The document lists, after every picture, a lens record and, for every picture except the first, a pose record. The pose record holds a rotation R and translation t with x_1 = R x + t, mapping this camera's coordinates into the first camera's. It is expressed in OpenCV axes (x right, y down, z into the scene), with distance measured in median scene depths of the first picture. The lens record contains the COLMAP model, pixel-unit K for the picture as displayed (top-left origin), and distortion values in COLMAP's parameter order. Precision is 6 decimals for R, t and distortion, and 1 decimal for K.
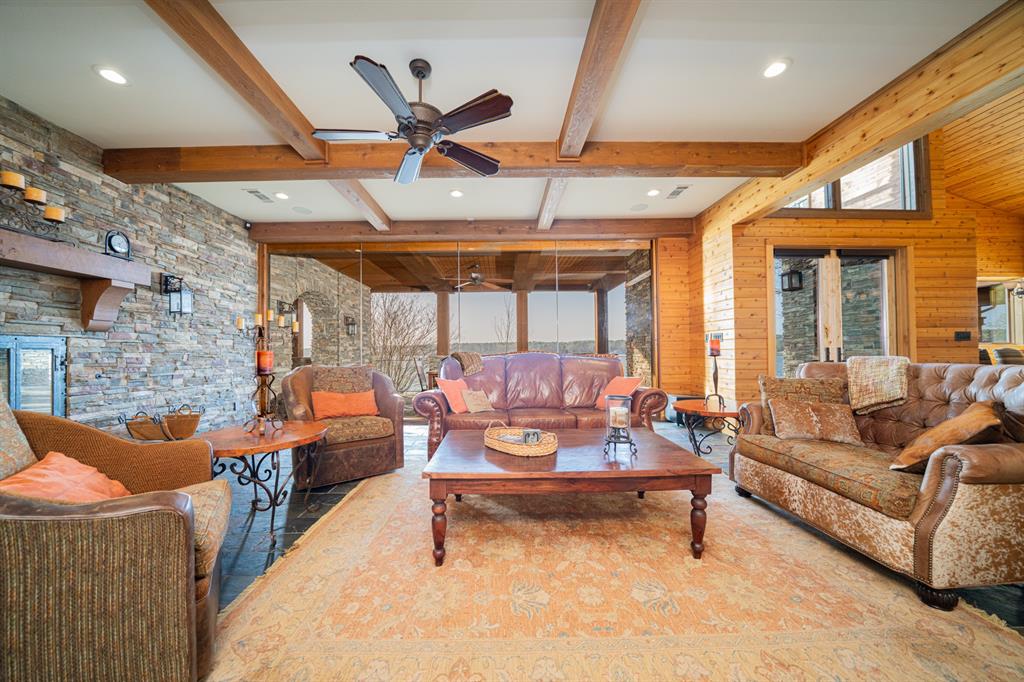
lens RADIAL K [[354.8, 0, 506.9], [0, 354.8, 346.8], [0, 0, 1]] dist [-0.023310, 0.002606]
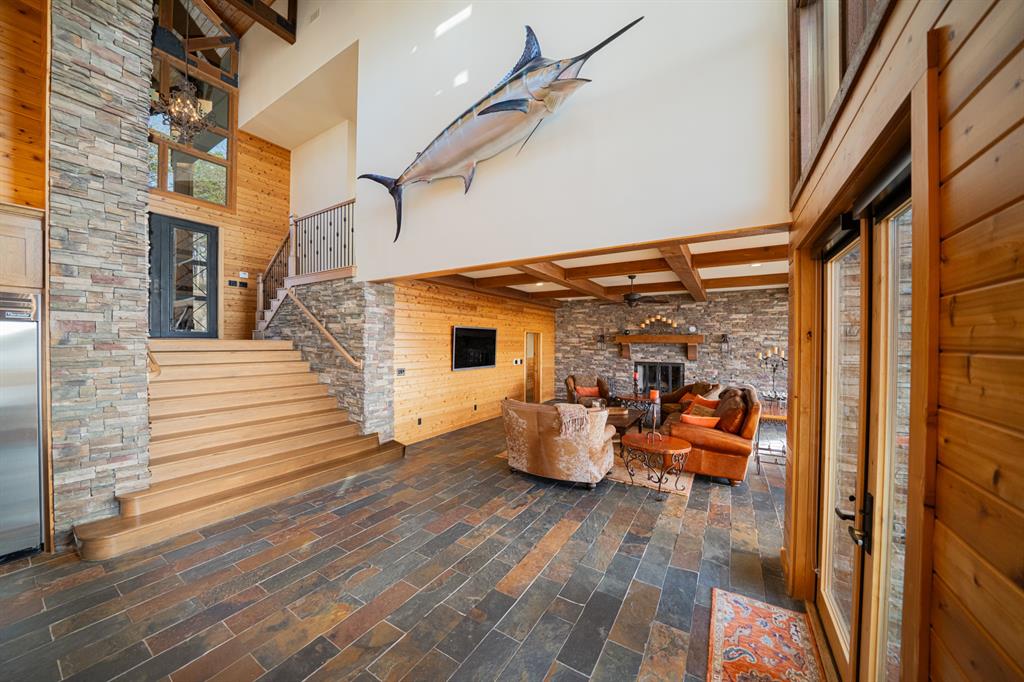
lens RADIAL K [[354.8, 0, 502.7], [0, 354.8, 346.3], [0, 0, 1]] dist [-0.023310, 0.002606]
pose [[-0.545542, 0.014688, -0.837954, 1.452513], [0.010034, 0.999889, 0.010994, -0.149336], [0.838023, -0.002411, -0.545629, 0.901767]]
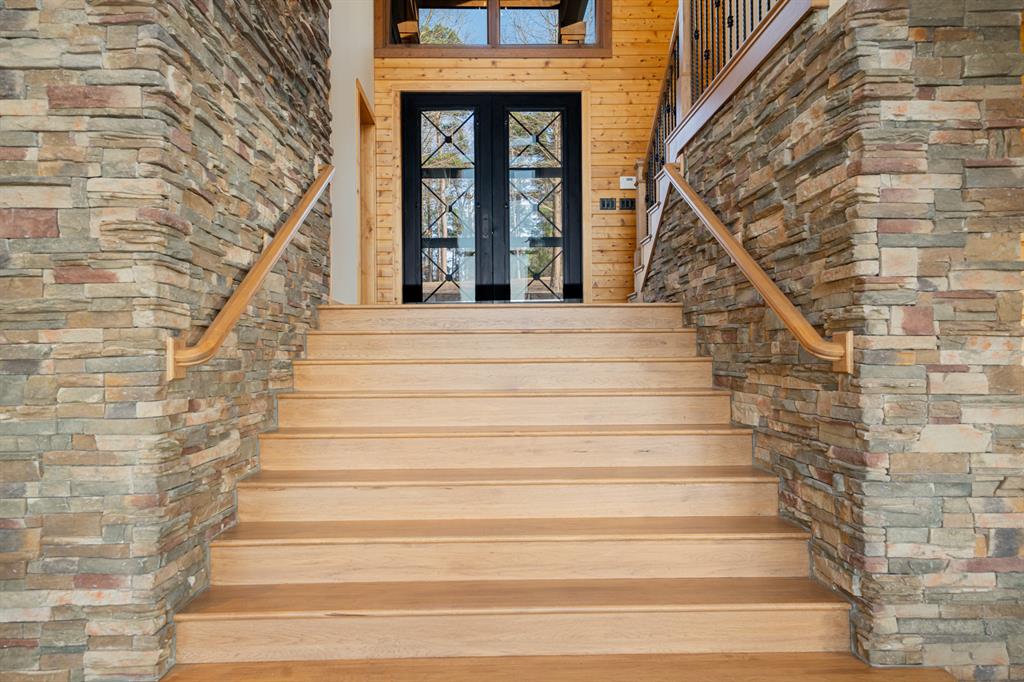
lens RADIAL K [[670.2, 0, 503.8], [0, 670.2, 347.4], [0, 0, 1]] dist [0.031263, 0.000667]
pose [[-0.999652, 0.018320, -0.018958, 1.001835], [0.018965, 0.999226, -0.034456, -0.071297], [0.018312, -0.034804, -0.999226, 0.386258]]
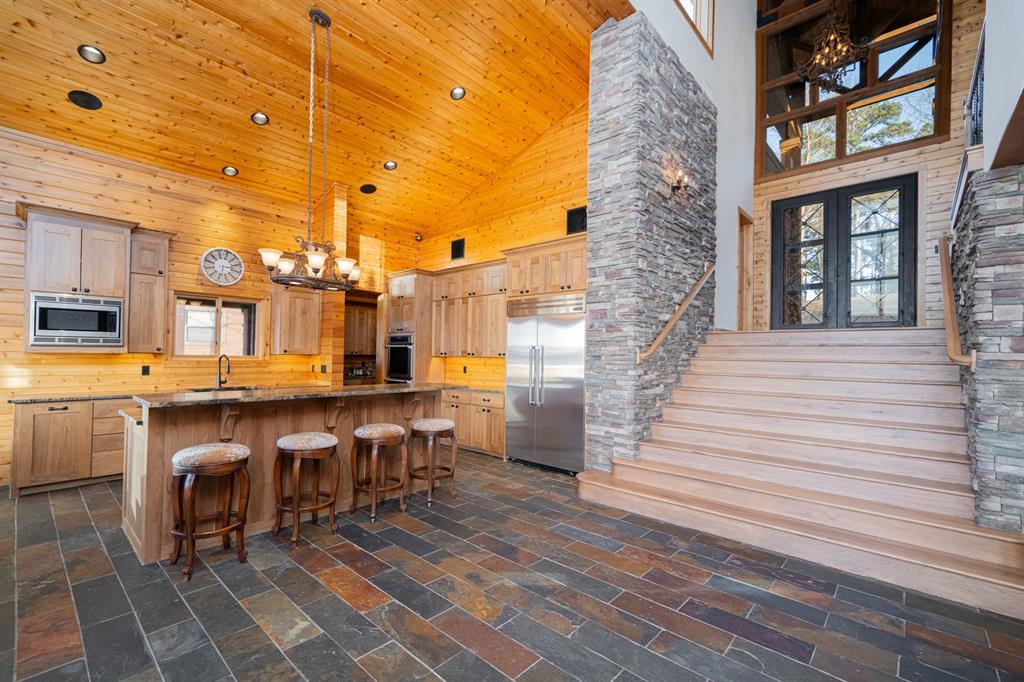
lens RADIAL K [[443.4, 0, 503.8], [0, 443.4, 348.3], [0, 0, 1]] dist [0.004307, 0.001311]
pose [[-0.730929, 0.008686, 0.682399, 0.777714], [-0.018943, 0.999276, -0.033009, -0.064536], [-0.682191, -0.037054, -0.730235, 0.820089]]
